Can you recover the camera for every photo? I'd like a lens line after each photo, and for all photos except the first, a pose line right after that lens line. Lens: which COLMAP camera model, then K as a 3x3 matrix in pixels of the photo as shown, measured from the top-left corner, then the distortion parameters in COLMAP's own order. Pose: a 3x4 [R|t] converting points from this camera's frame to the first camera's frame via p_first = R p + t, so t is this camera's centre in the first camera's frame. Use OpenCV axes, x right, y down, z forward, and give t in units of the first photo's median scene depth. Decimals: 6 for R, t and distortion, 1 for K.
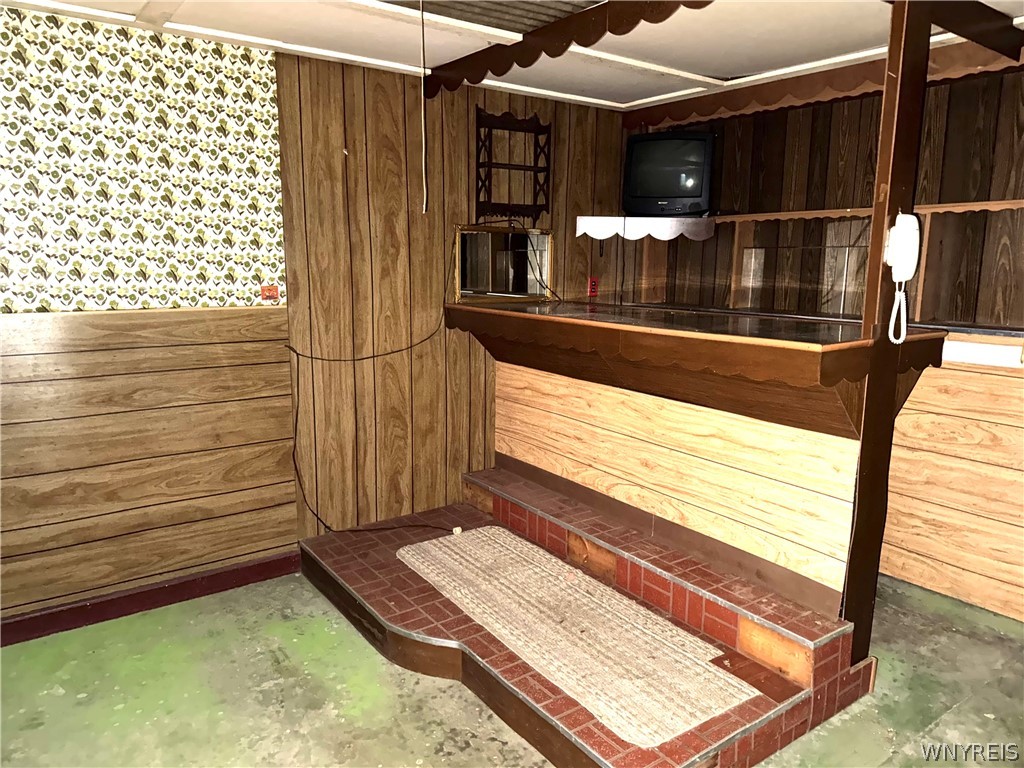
lens RADIAL K [[726.1, 0, 514.0], [0, 726.1, 384.0], [0, 0, 1]] dist [-0.002726, -0.019409]
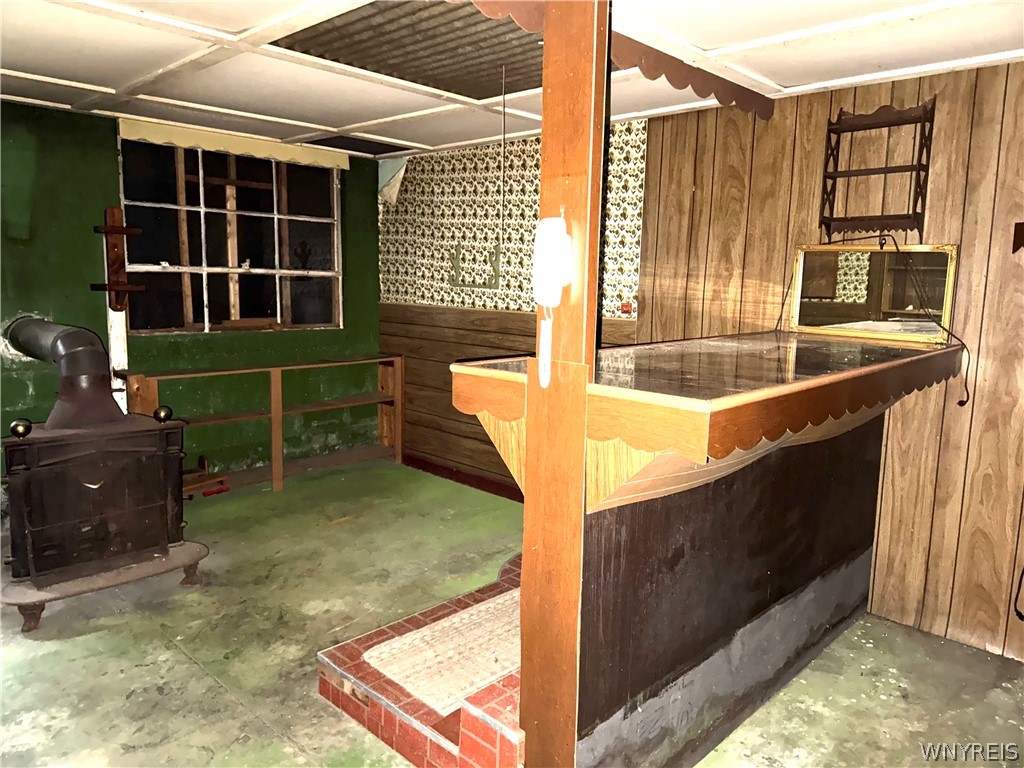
lens RADIAL K [[726.1, 0, 513.3], [0, 726.1, 387.2], [0, 0, 1]] dist [-0.002726, -0.019409]
pose [[0.203508, 0.133822, -0.969885, 0.853907], [-0.176274, 0.979435, 0.098153, -0.077114], [0.963074, 0.150990, 0.222912, 0.525210]]
